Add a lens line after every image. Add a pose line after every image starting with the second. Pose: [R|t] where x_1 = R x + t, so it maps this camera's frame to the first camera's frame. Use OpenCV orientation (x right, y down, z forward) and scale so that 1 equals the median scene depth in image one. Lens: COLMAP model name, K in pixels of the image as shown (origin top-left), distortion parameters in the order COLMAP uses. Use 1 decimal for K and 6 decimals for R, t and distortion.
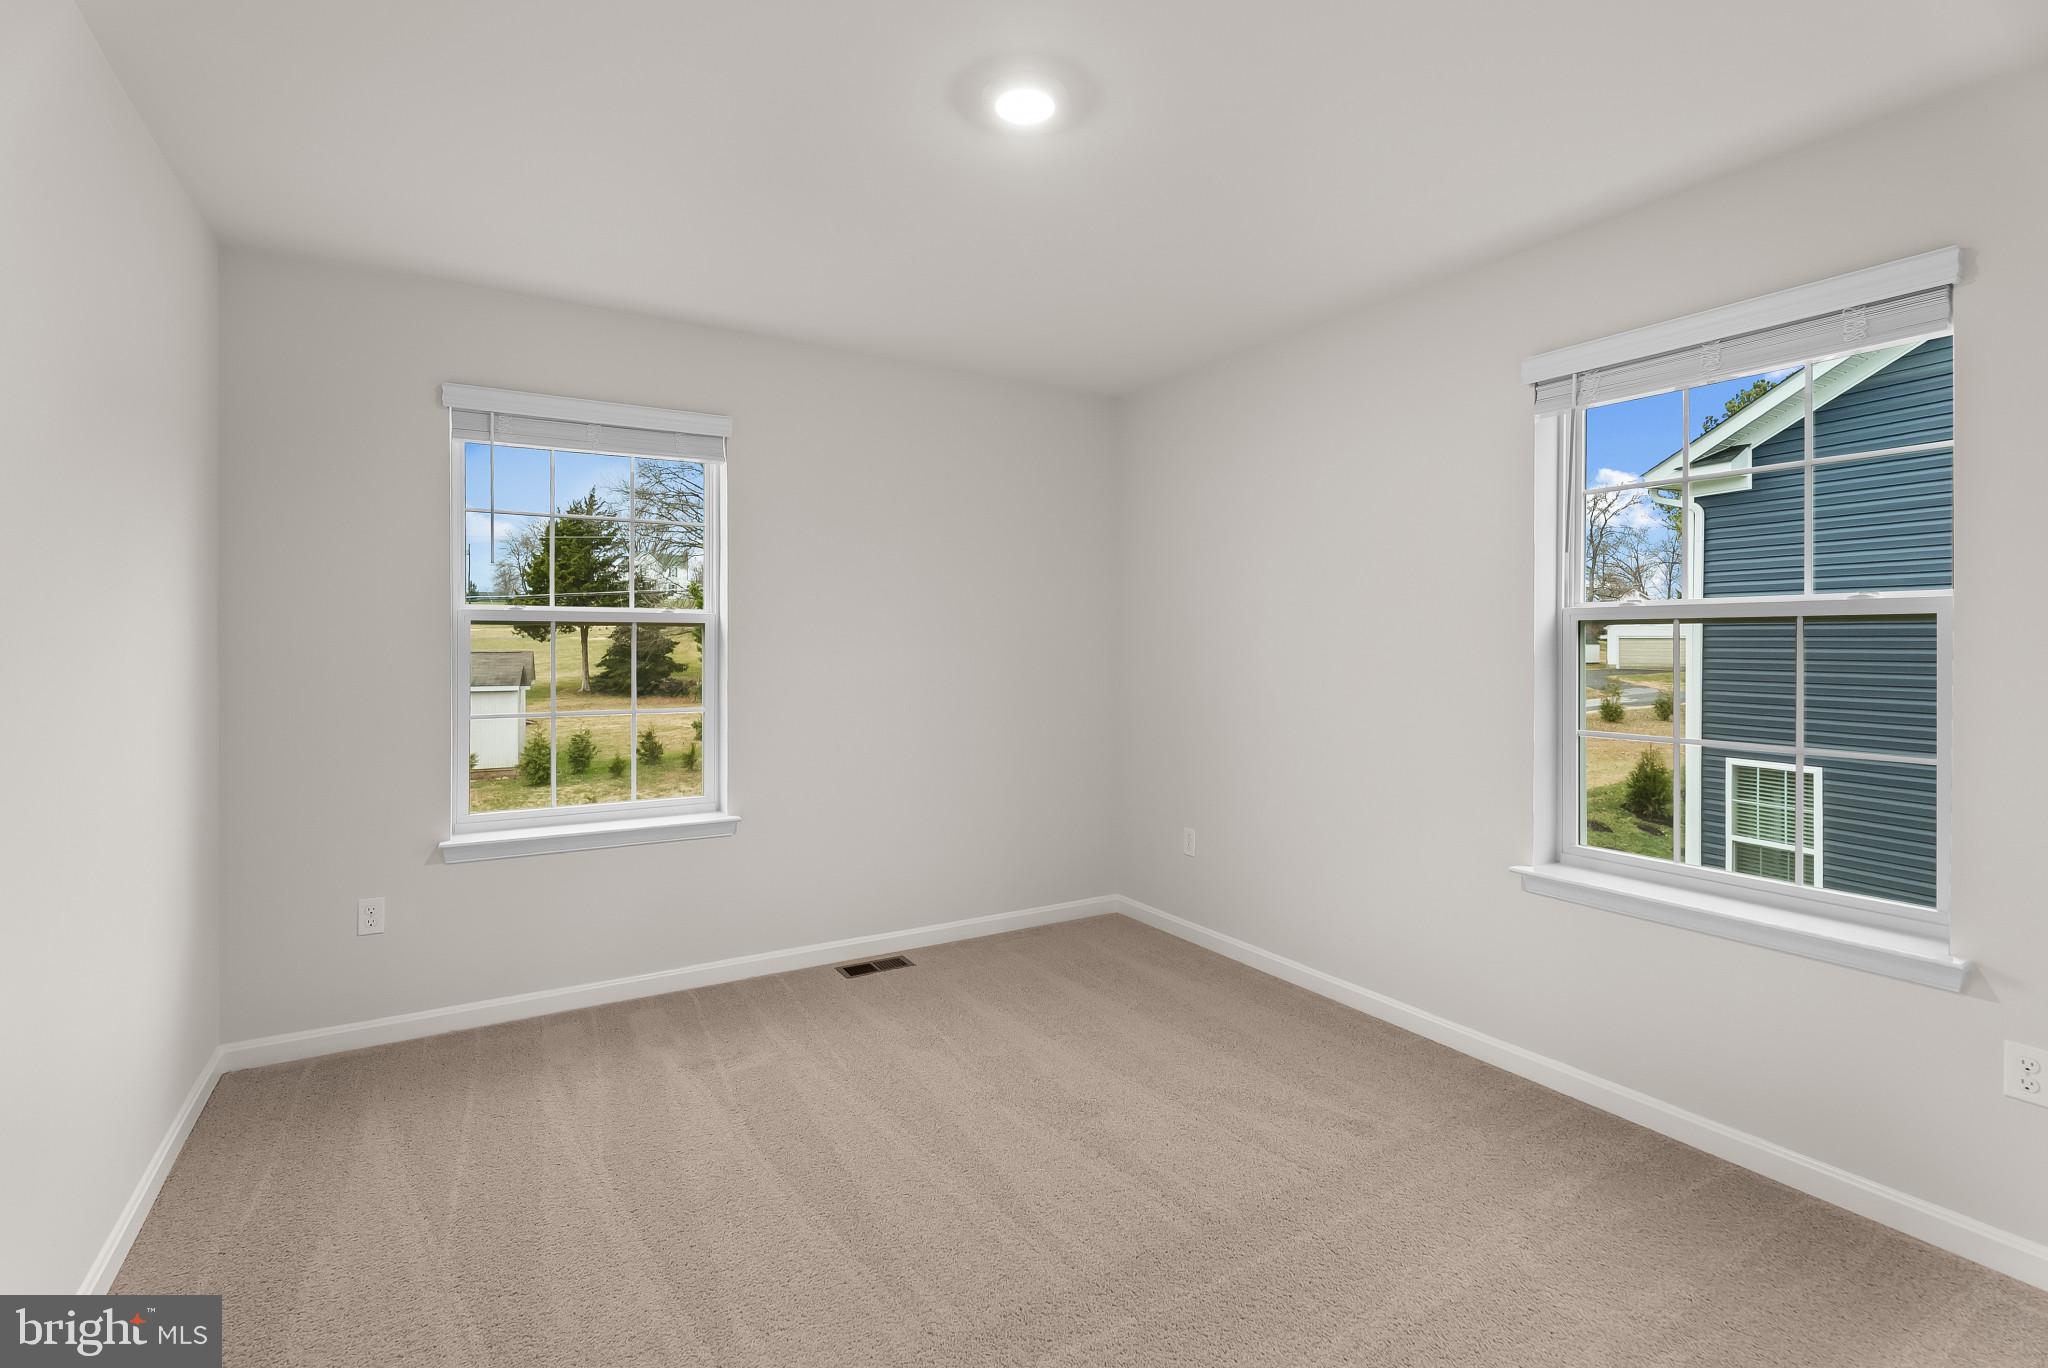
lens RADIAL K [[899.0, 0, 1024.0], [0, 899.0, 684.0], [0, 0, 1]] dist [0.002333, 0.000307]
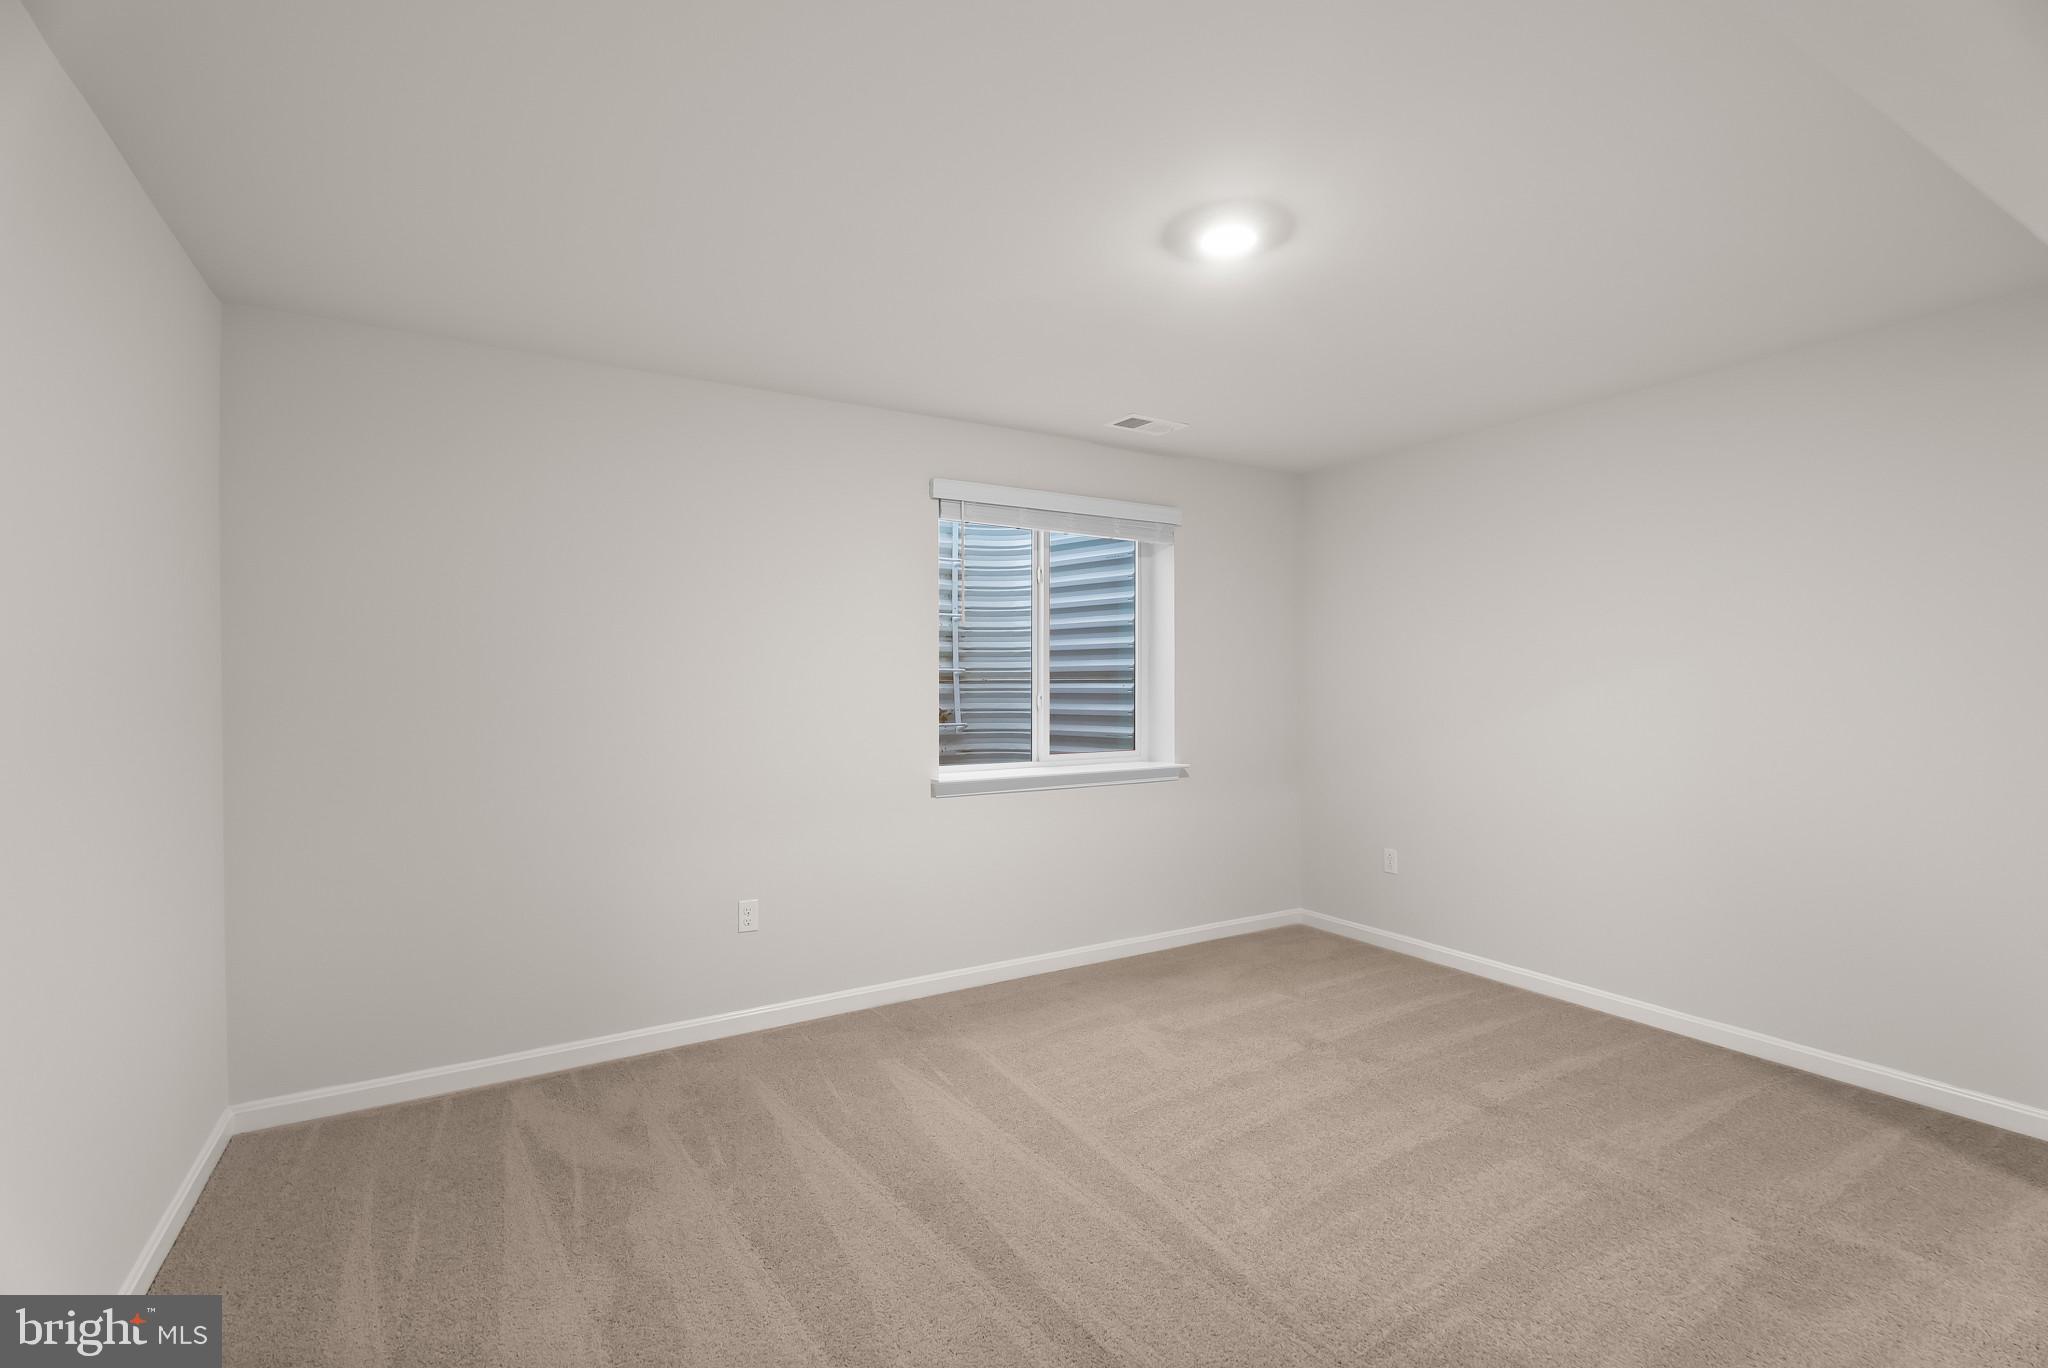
lens RADIAL K [[912.5, 0, 1024.0], [0, 912.5, 684.0], [0, 0, 1]] dist [-0.002234, -0.000013]
pose [[0.999578, -0.002347, 0.028965, -0.282275], [0.003951, 0.998455, -0.055420, 0.016755], [-0.028790, 0.055511, 0.998043, -0.148572]]
